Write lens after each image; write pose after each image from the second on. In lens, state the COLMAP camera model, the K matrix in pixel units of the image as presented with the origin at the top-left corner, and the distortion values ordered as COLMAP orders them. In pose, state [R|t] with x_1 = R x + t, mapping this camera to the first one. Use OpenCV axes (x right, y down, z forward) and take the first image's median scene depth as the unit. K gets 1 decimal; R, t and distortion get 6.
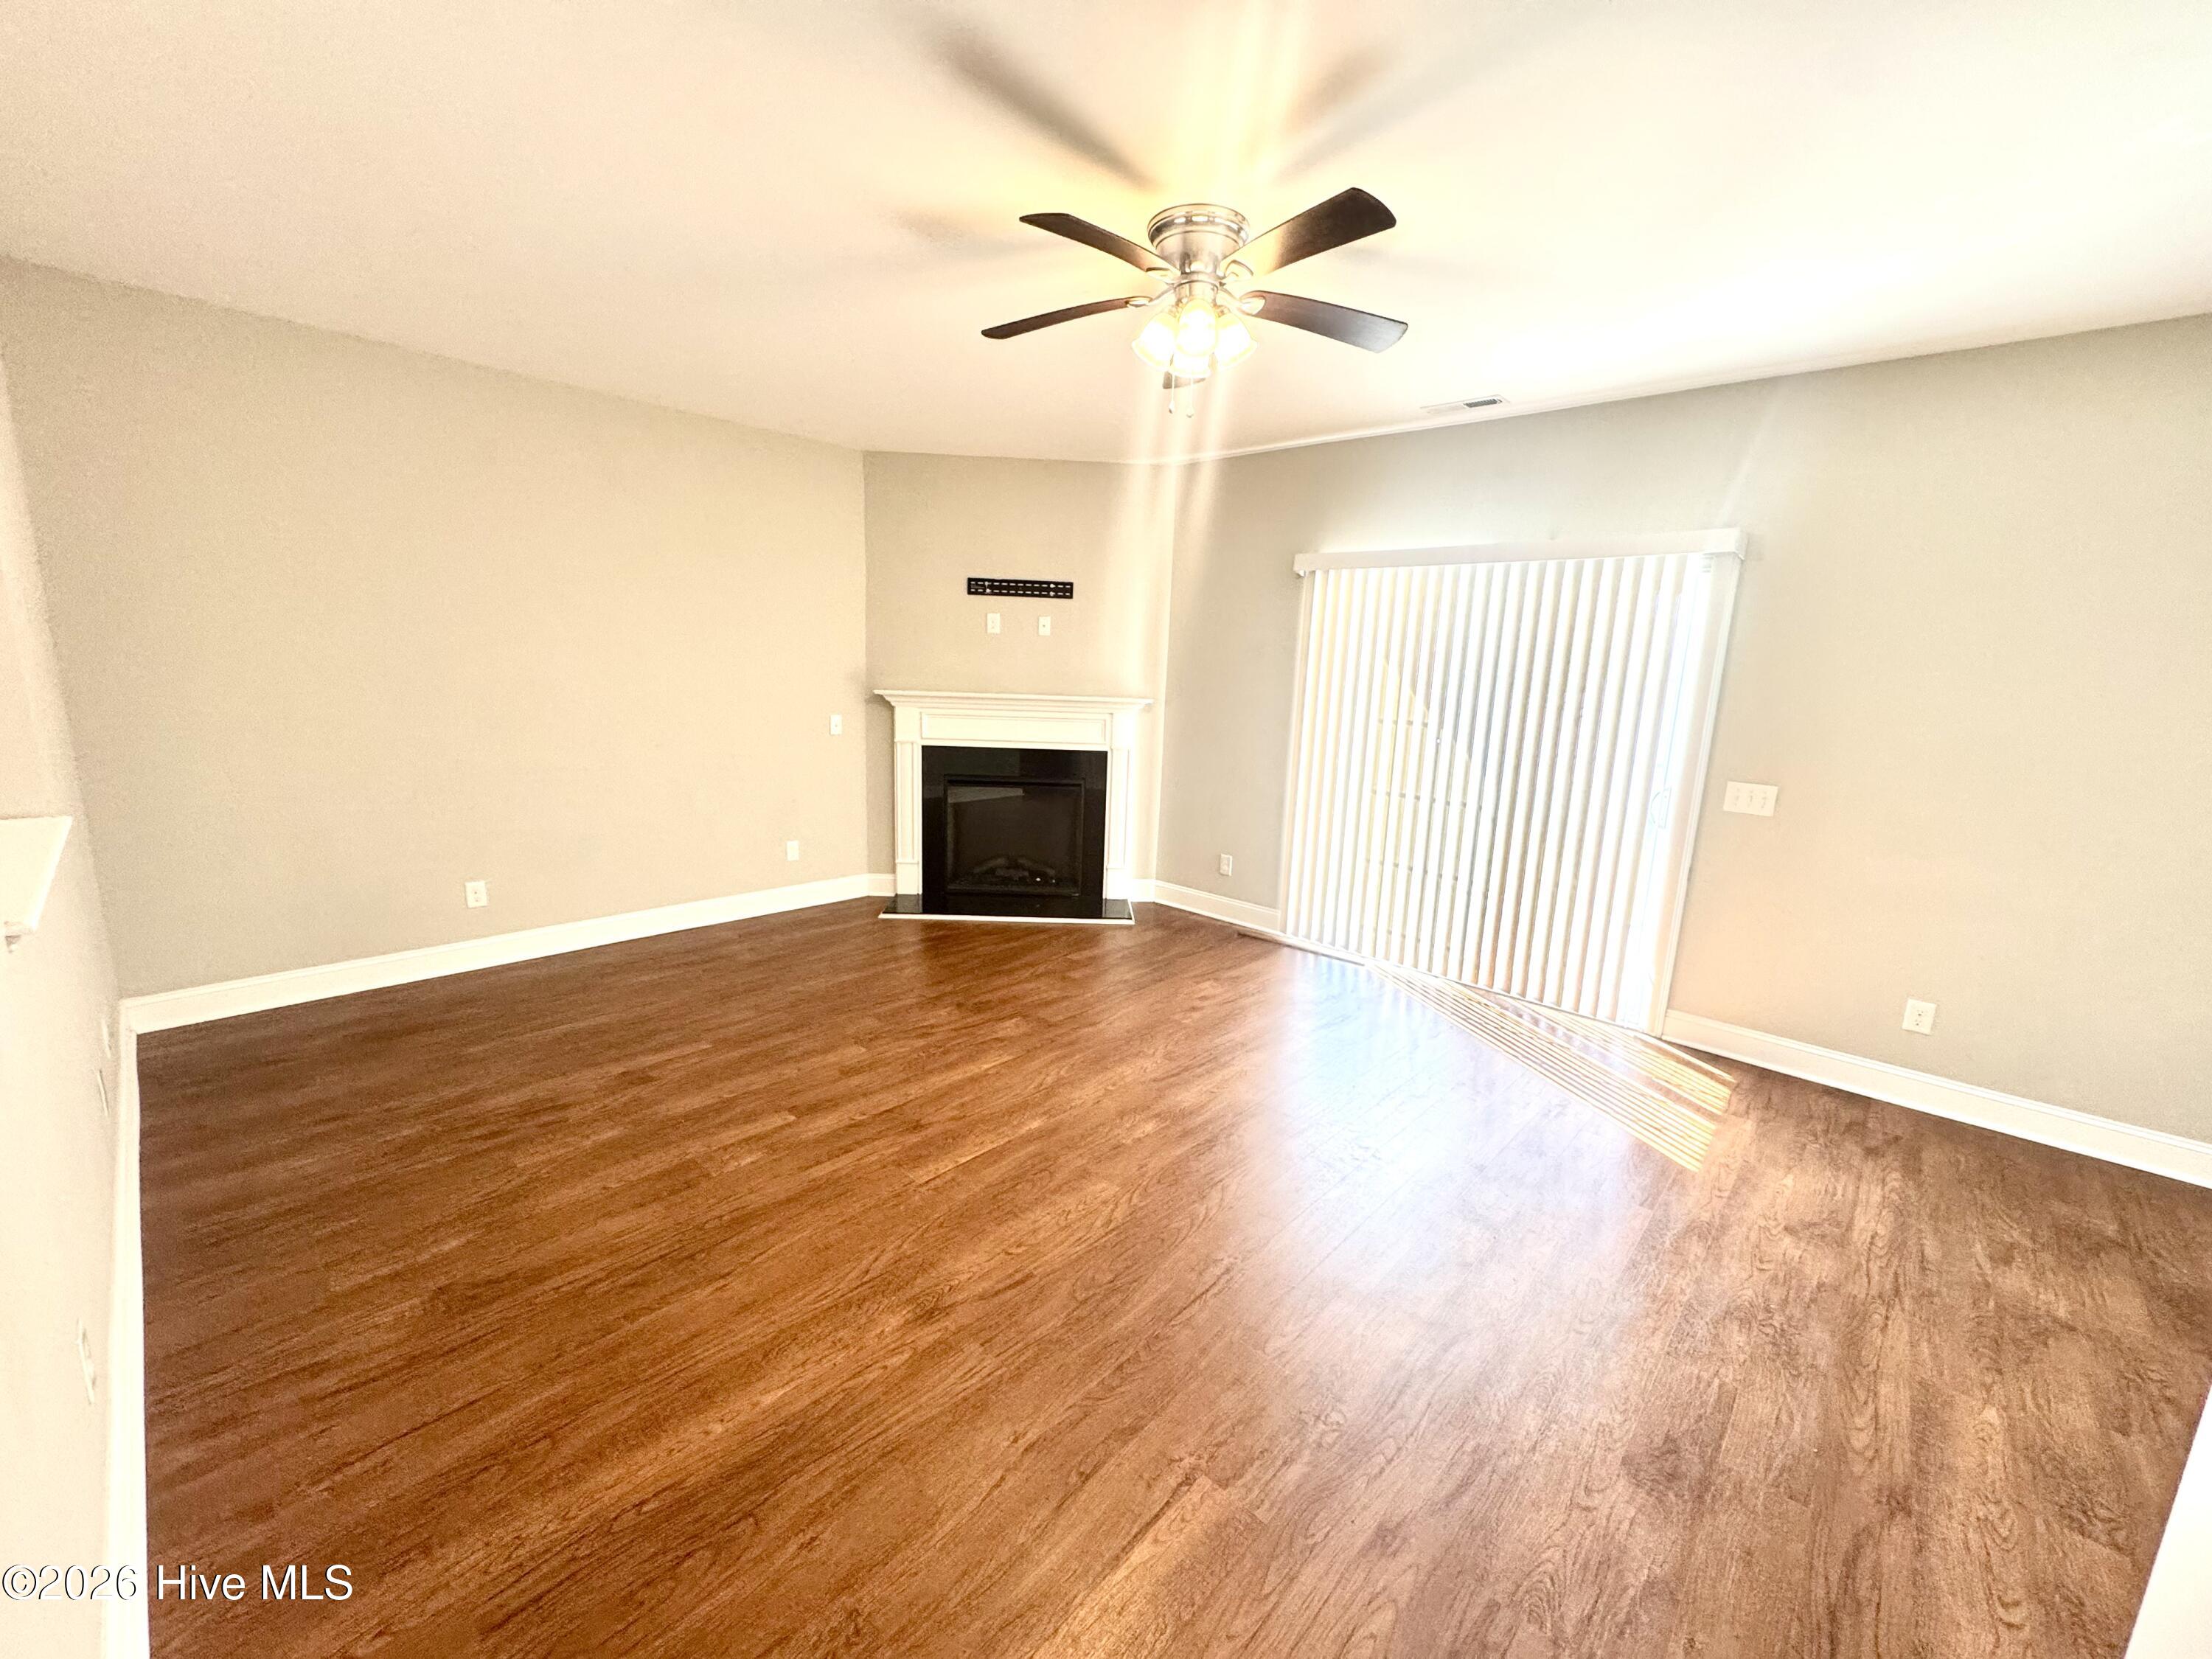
lens RADIAL K [[889.3, 0, 1105.7], [0, 889.3, 838.4], [0, 0, 1]] dist [-0.010721, 0.000026]
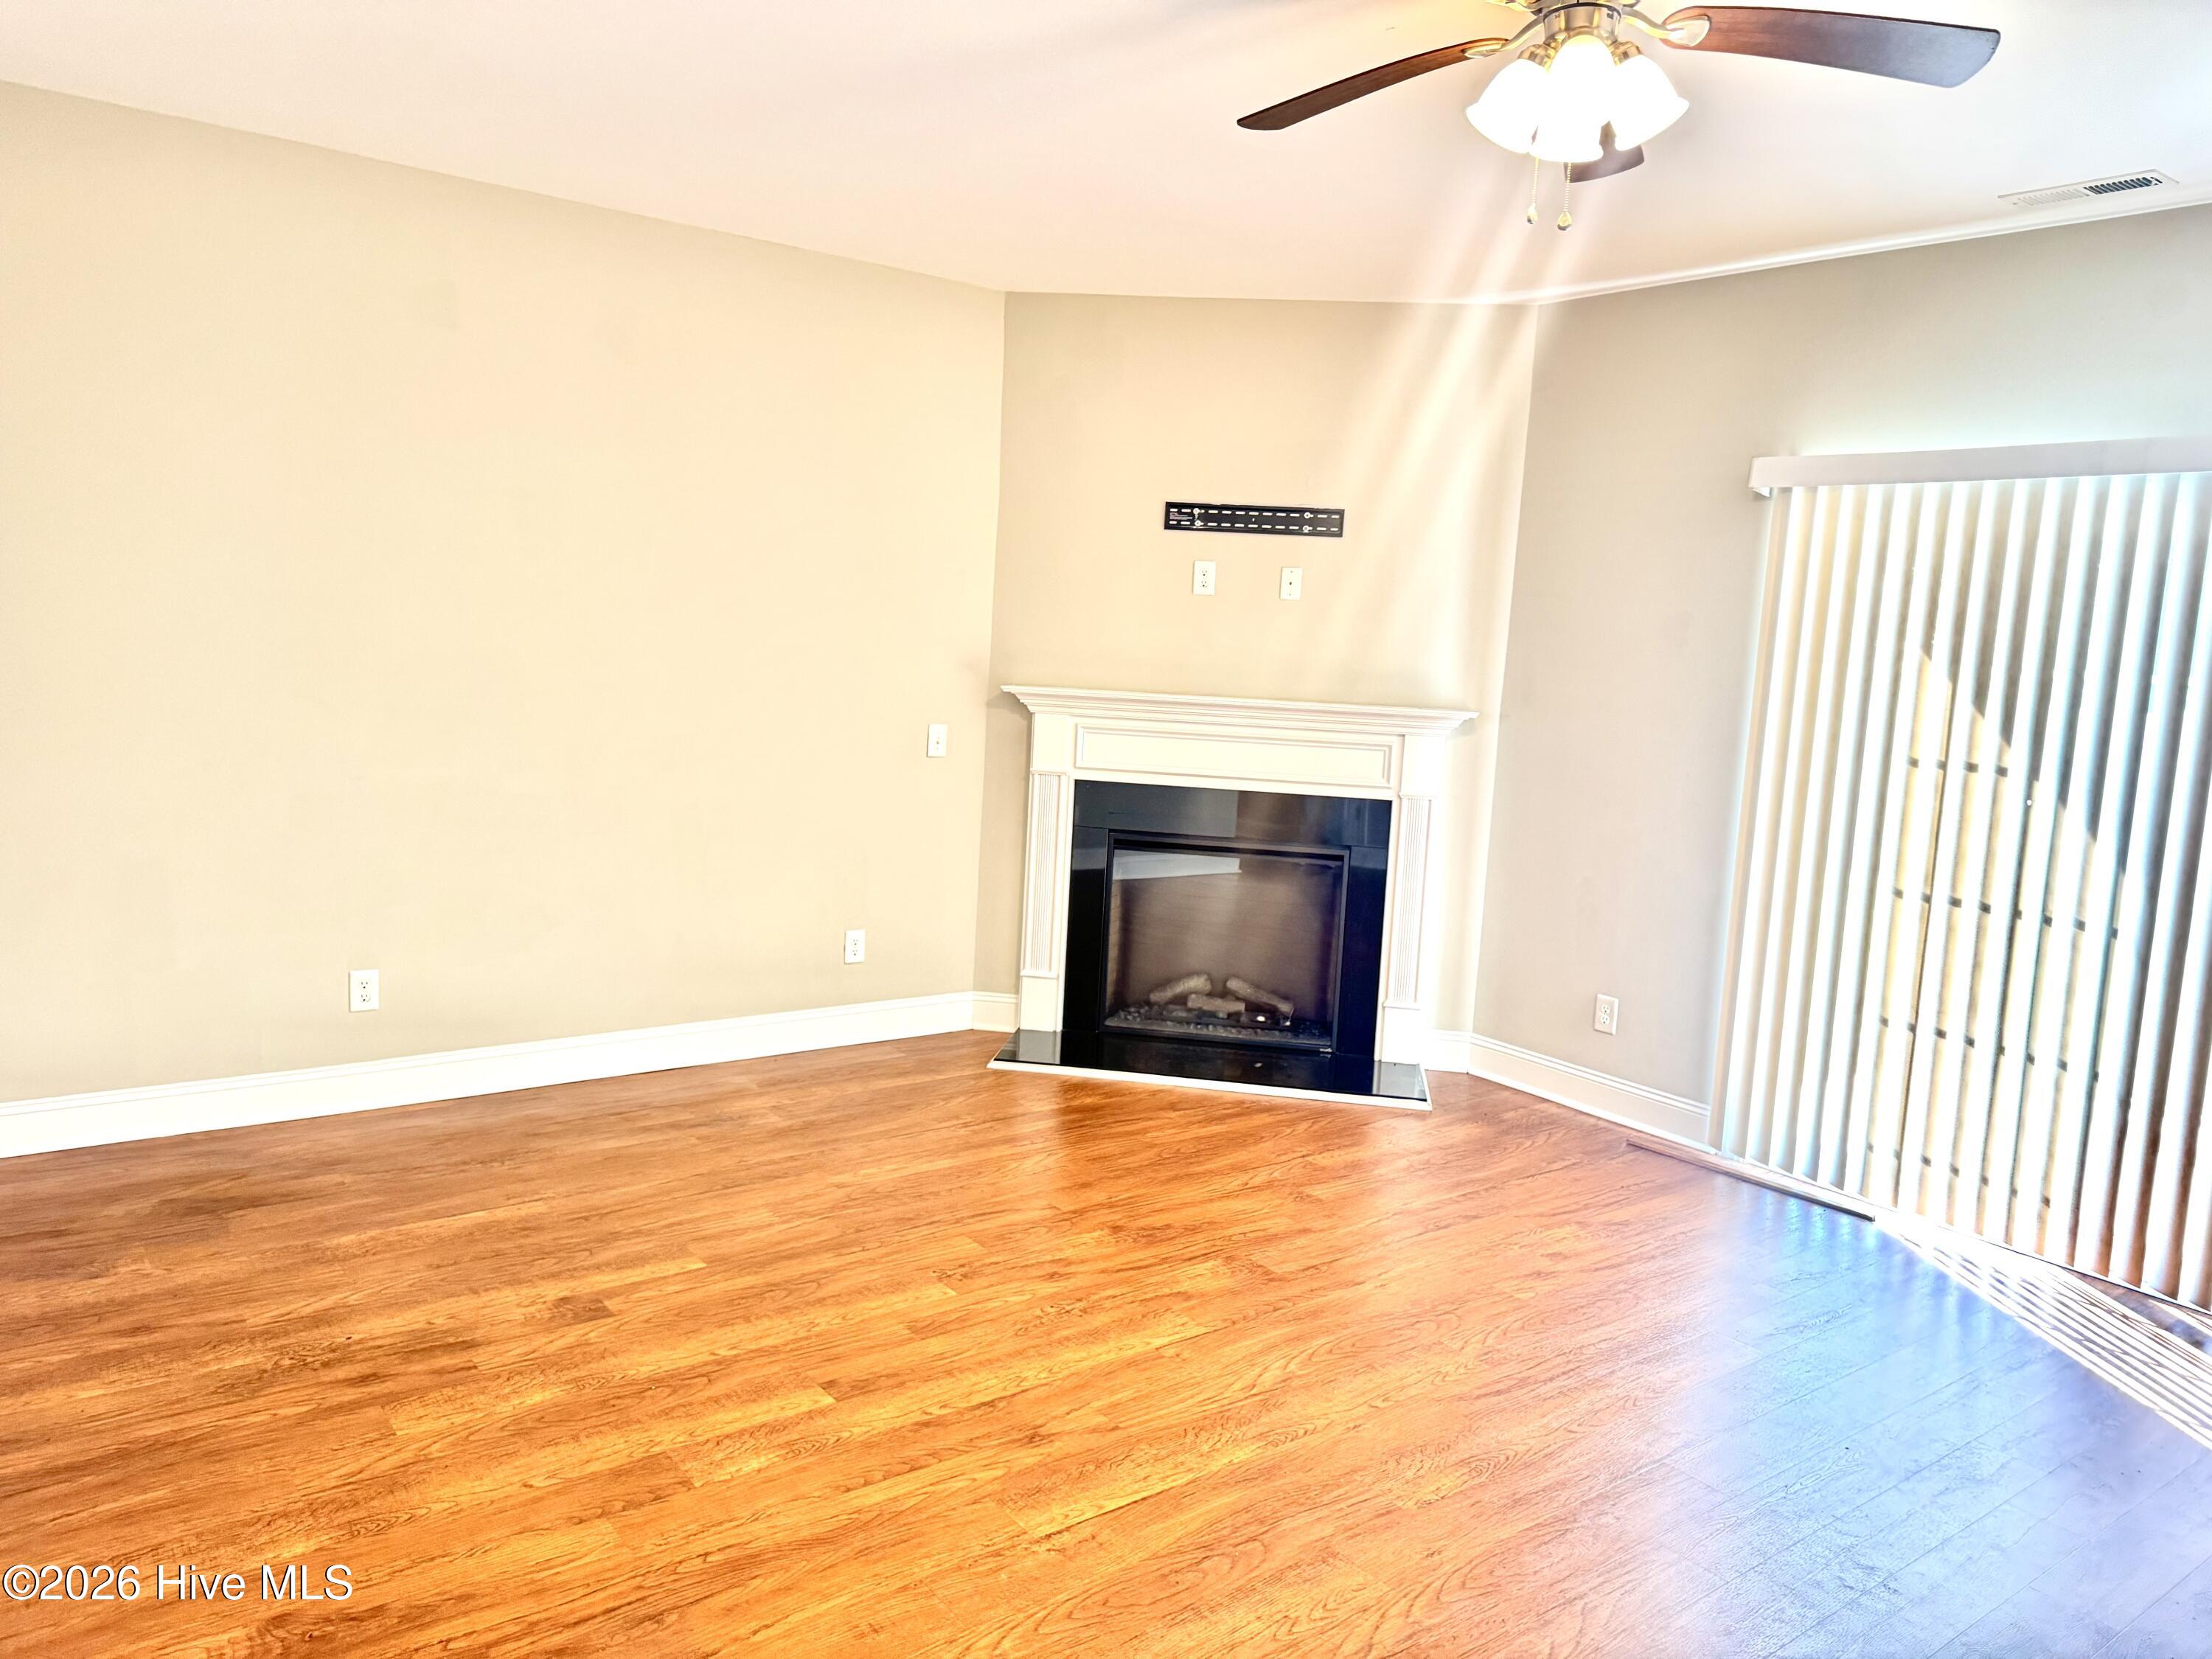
lens RADIAL K [[1558.0, 0, 1112.2], [0, 1558.0, 811.6], [0, 0, 1]] dist [0.034826, -0.035535]
pose [[0.984060, 0.037217, -0.173896, -0.001667], [-0.052352, 0.995151, -0.083275, 0.003217], [0.169954, 0.091051, 0.981237, -0.018622]]
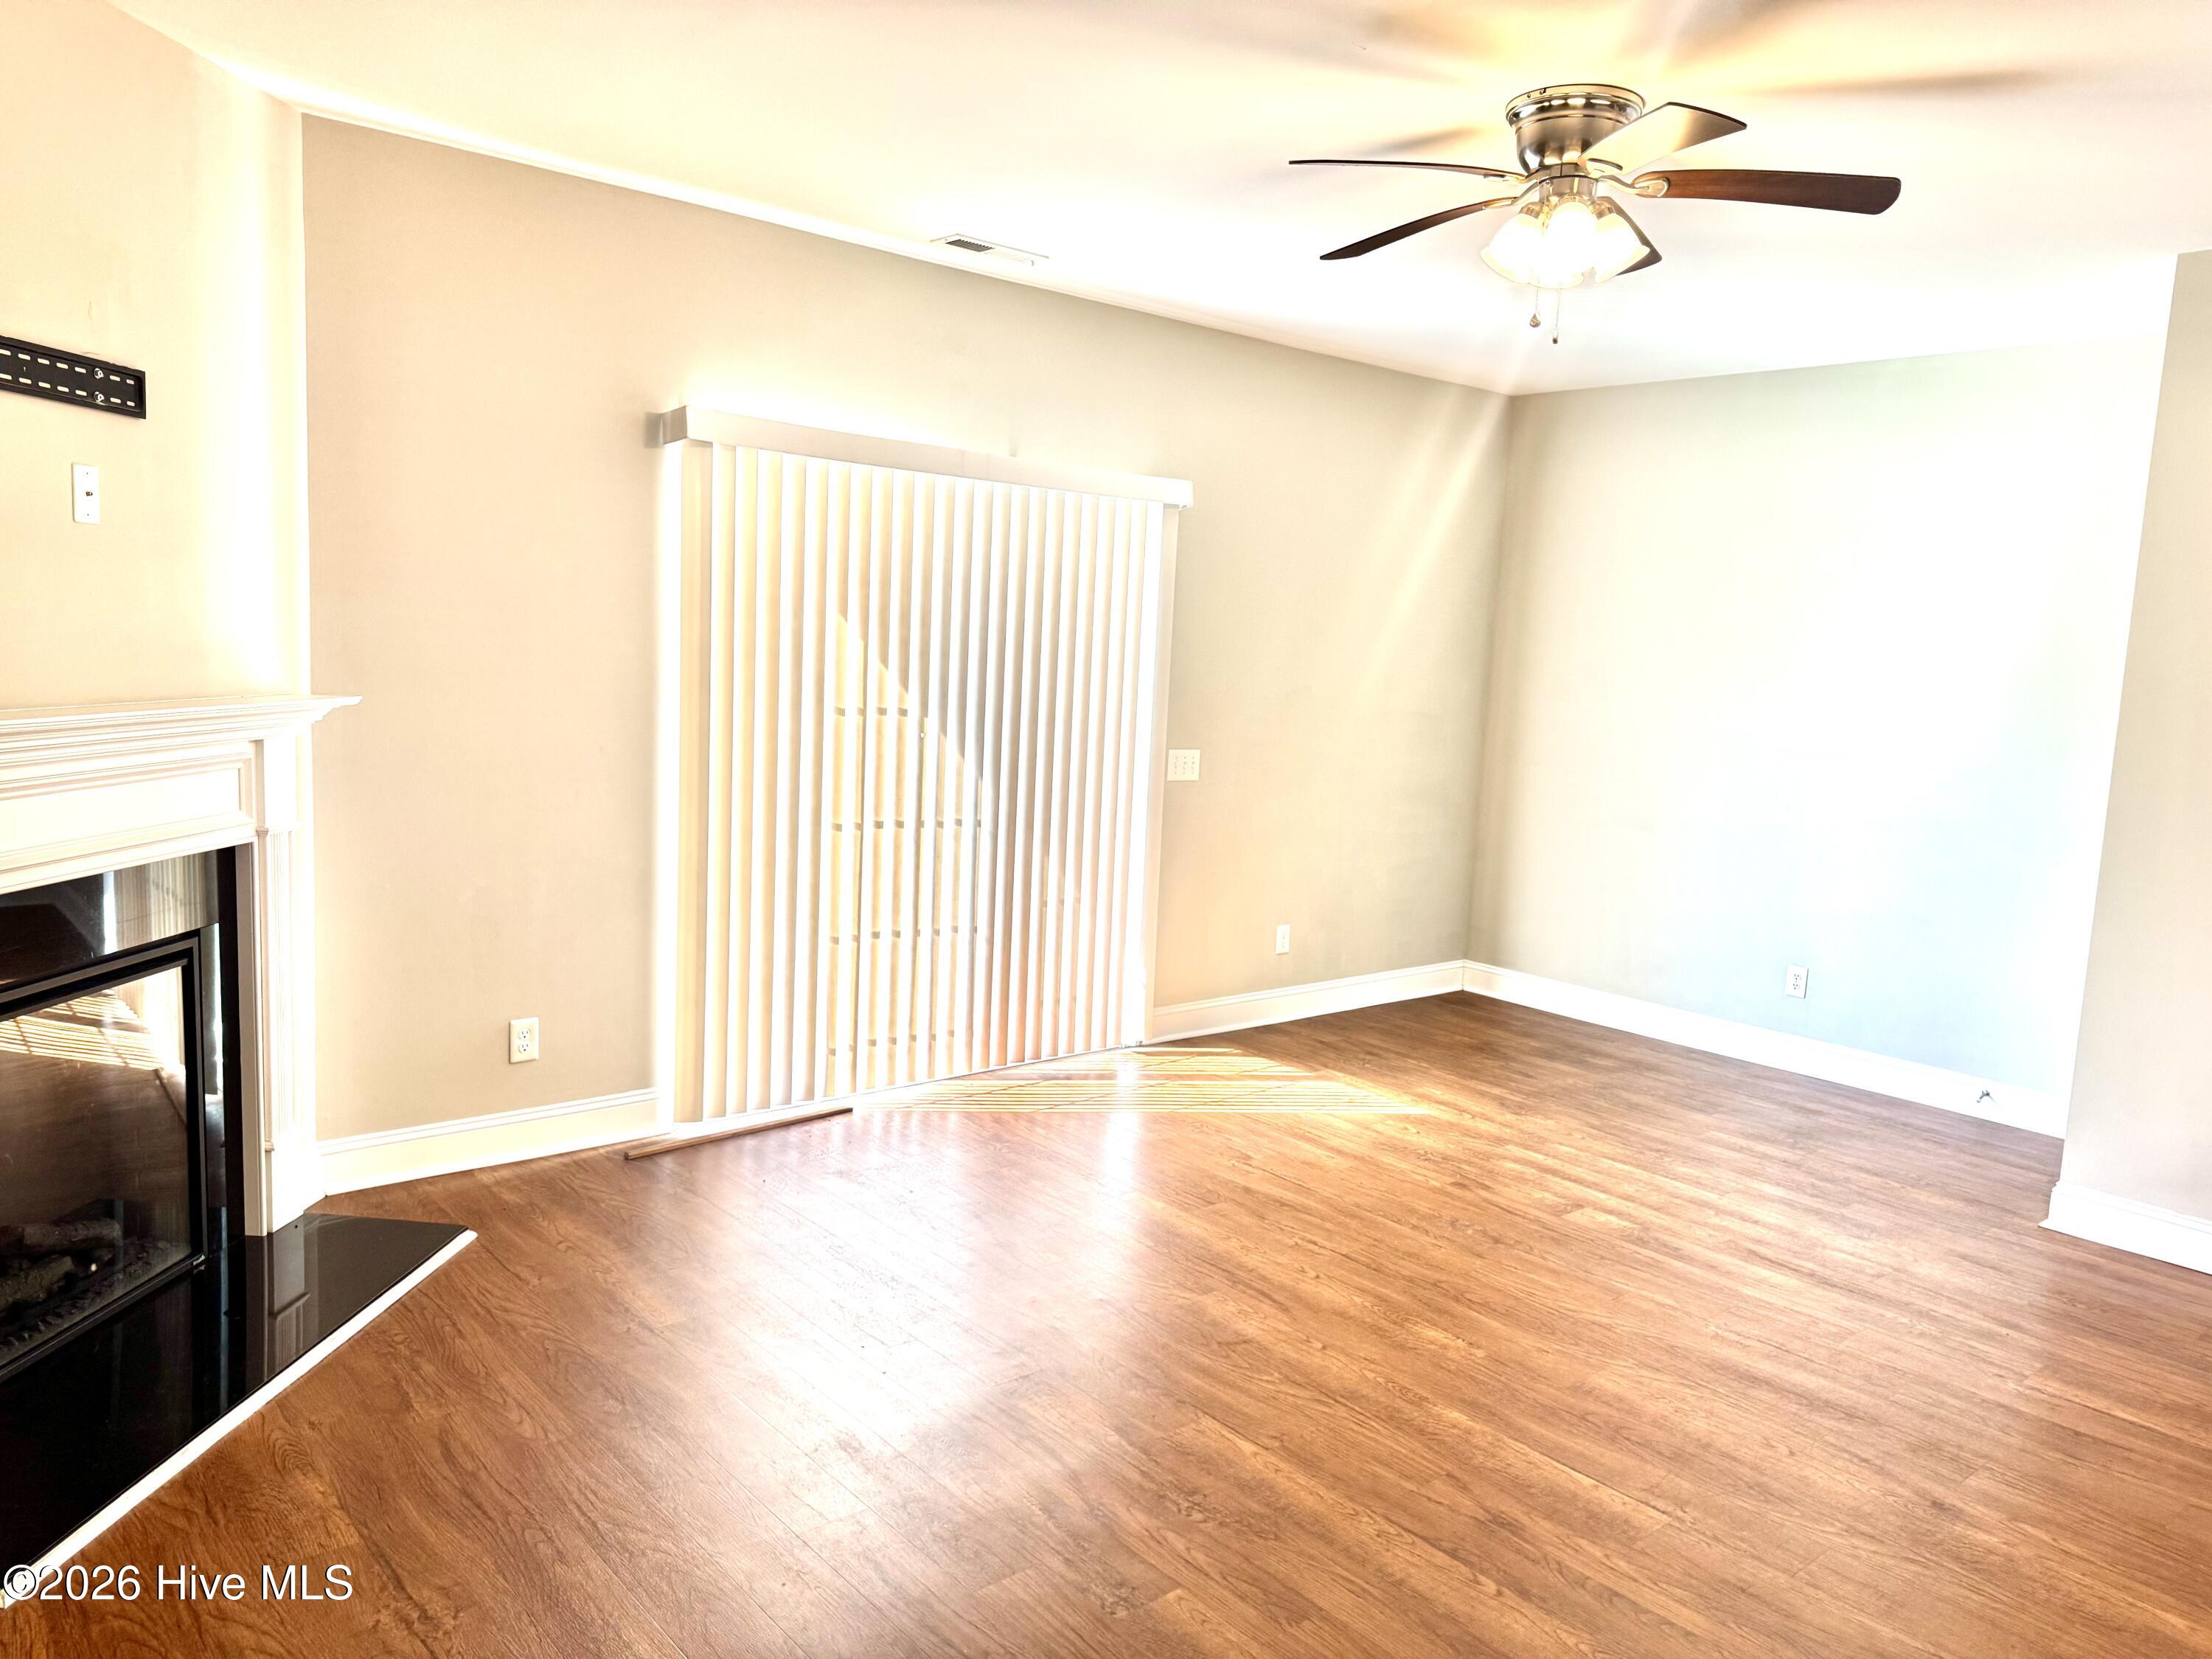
lens RADIAL K [[1558.0, 0, 1097.1], [0, 1558.0, 822.3], [0, 0, 1]] dist [0.034826, -0.035535]
pose [[0.101475, -0.146907, 0.983931, -0.927850], [0.147645, 0.980308, 0.131139, -0.215170], [-0.983821, 0.131965, 0.121167, 0.883603]]
